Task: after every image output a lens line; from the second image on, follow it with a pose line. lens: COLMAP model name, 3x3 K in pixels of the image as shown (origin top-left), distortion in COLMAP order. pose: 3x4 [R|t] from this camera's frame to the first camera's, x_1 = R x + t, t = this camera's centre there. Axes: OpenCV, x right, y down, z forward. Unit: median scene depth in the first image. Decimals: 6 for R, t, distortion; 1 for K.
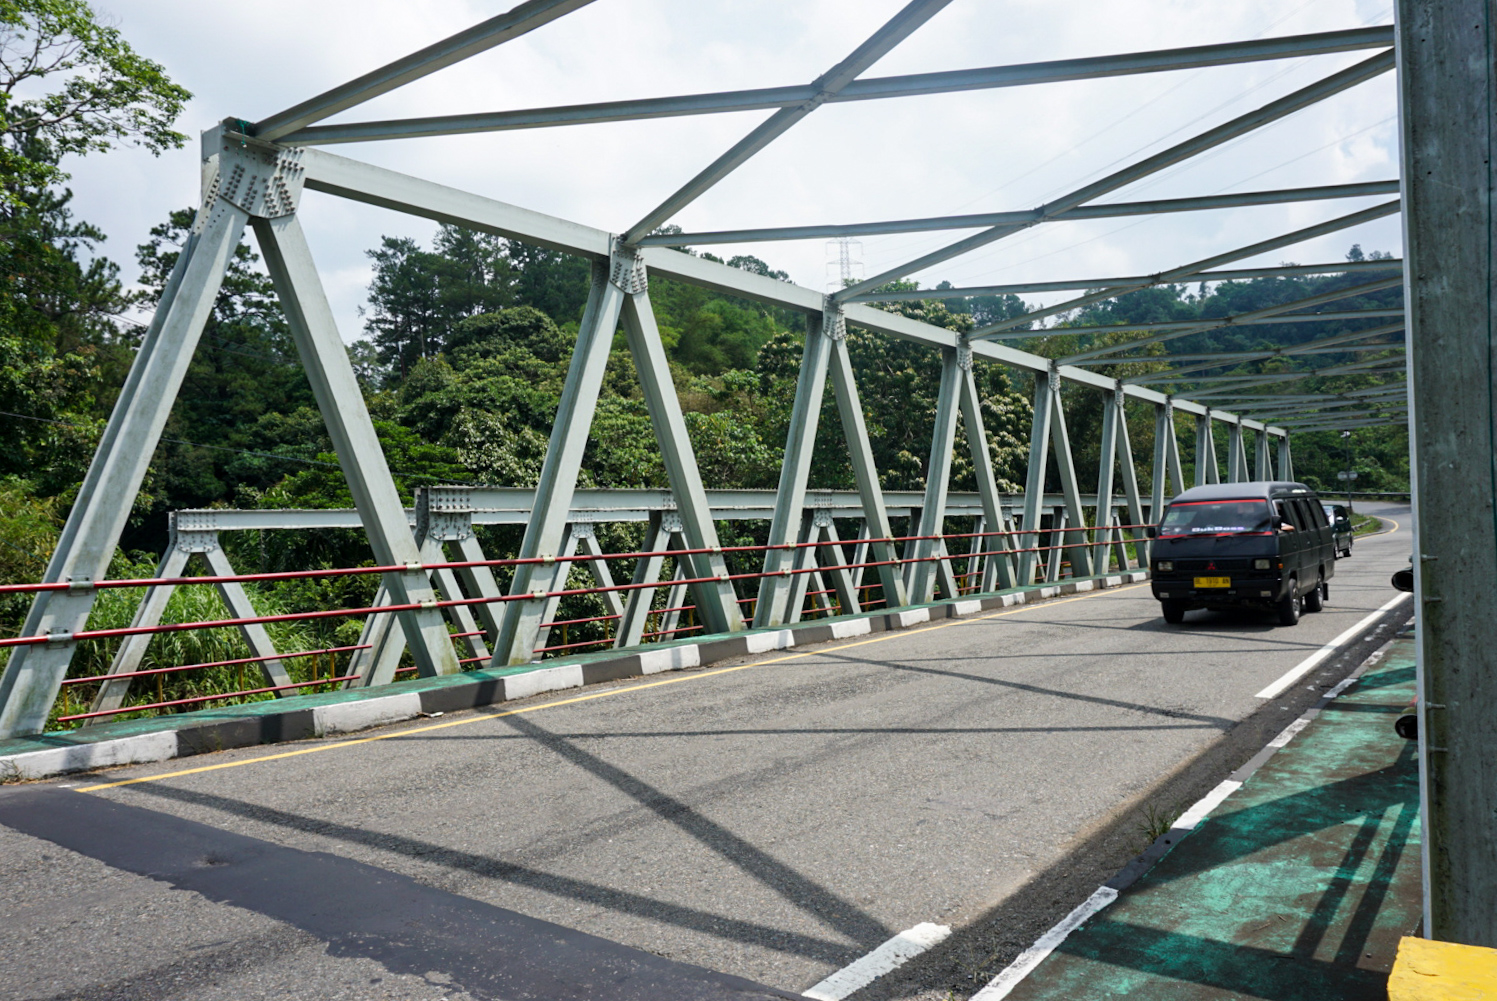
lens RADIAL K [[1077.3, 0, 738.8], [0, 1077.3, 491.5], [0, 0, 1]] dist [-0.031535, 0.020903]
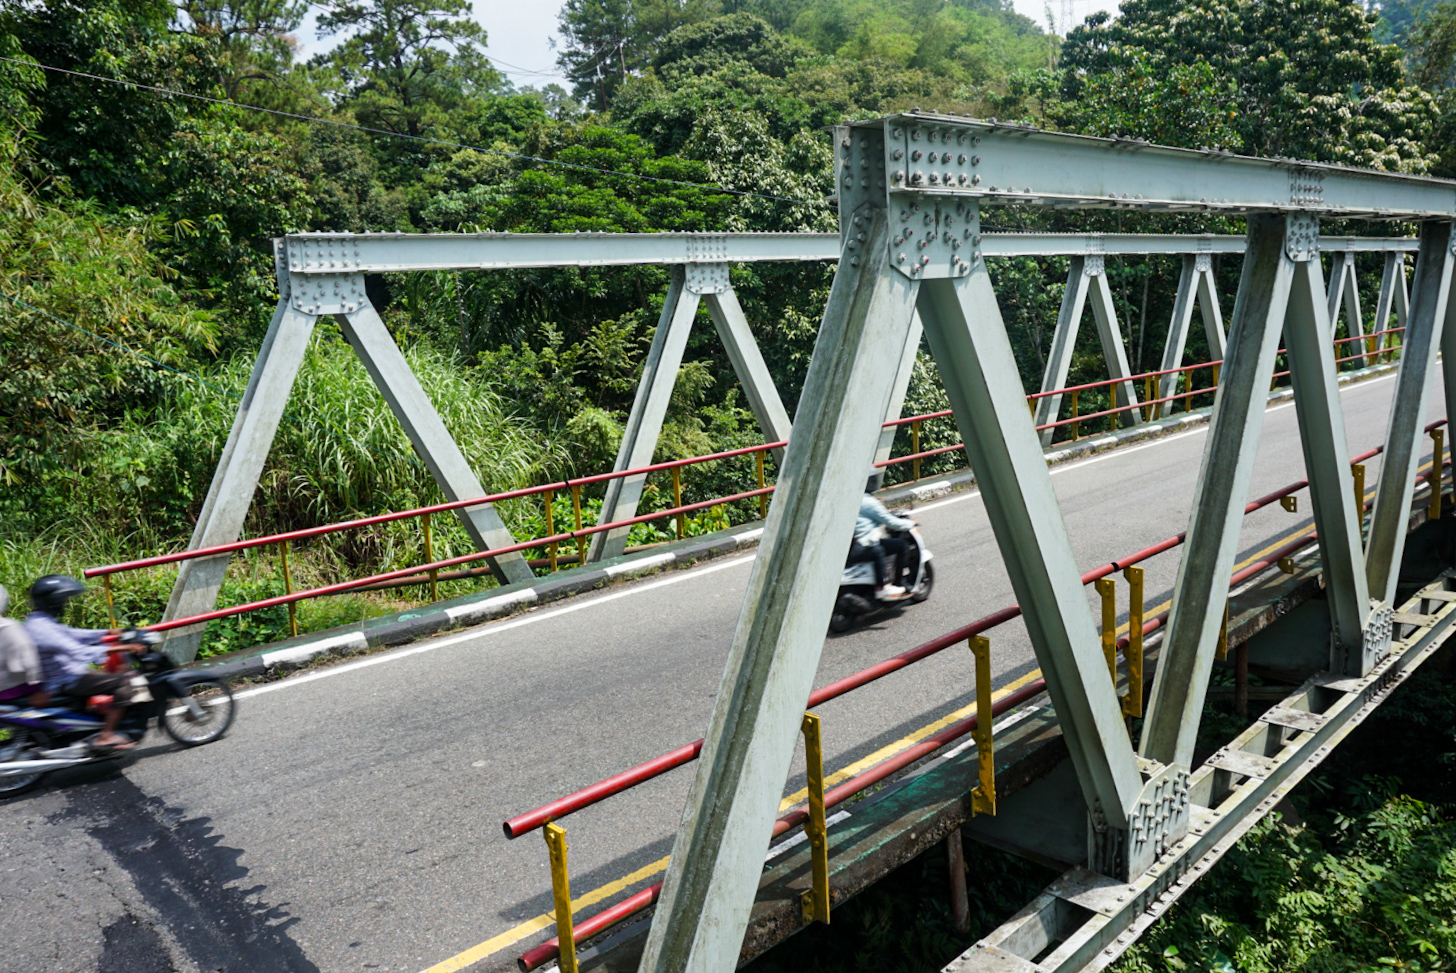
lens RADIAL K [[1047.8, 0, 743.1], [0, 1047.8, 474.1], [0, 0, 1]] dist [-0.031535, 0.020903]
pose [[0.986191, 0.019768, -0.164426, -0.076375], [0.016287, 0.976461, 0.215079, 0.009287], [0.164808, -0.214787, 0.962655, 0.182624]]
